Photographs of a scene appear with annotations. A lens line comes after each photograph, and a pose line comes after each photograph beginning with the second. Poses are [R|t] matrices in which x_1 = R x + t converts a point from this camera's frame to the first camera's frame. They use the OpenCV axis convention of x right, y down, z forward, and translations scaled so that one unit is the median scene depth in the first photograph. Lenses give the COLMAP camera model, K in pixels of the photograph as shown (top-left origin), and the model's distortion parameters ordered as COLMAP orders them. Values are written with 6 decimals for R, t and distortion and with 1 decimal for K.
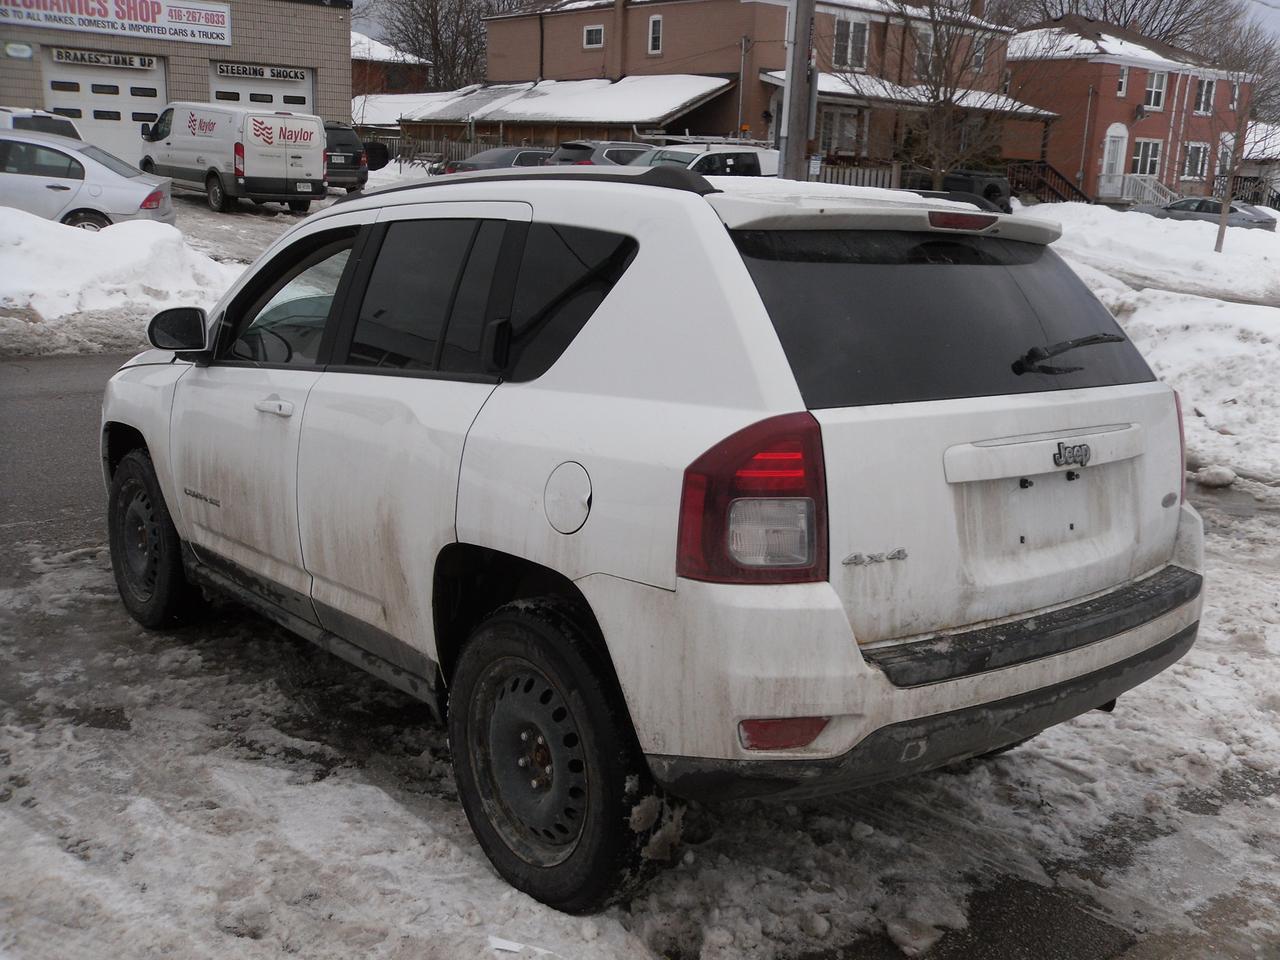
lens RADIAL K [[1253.1, 0, 640.0], [0, 1253.1, 480.0], [0, 0, 1]] dist [-0.103560, 0.239907]
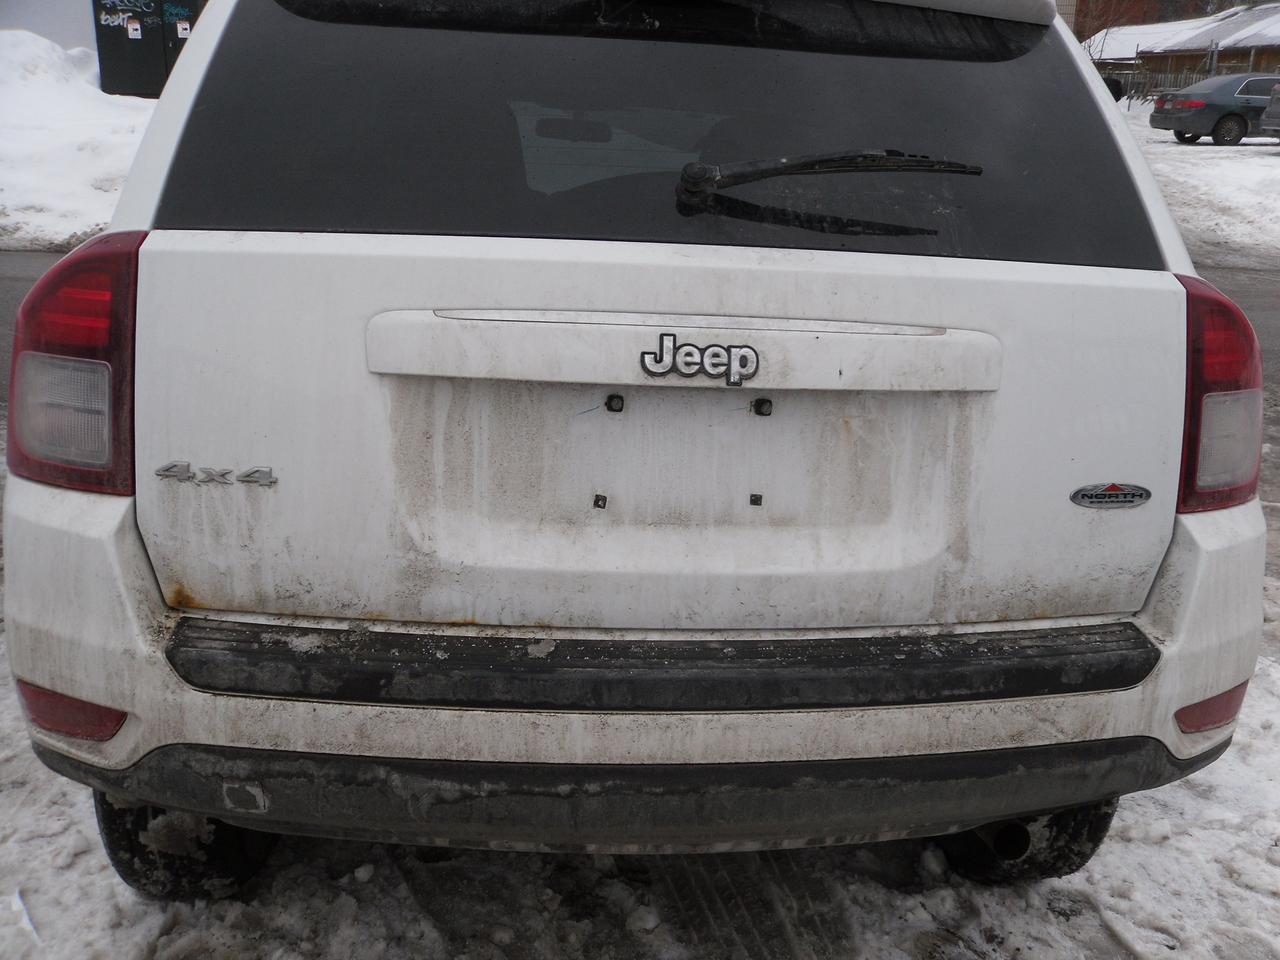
lens RADIAL K [[1253.1, 0, 640.0], [0, 1253.1, 480.0], [0, 0, 1]] dist [-0.103560, 0.239907]
pose [[0.839864, 0.143858, -0.523387, 0.643446], [-0.121836, 0.989598, 0.076495, -0.007308], [0.528947, -0.000478, 0.848655, 0.552494]]
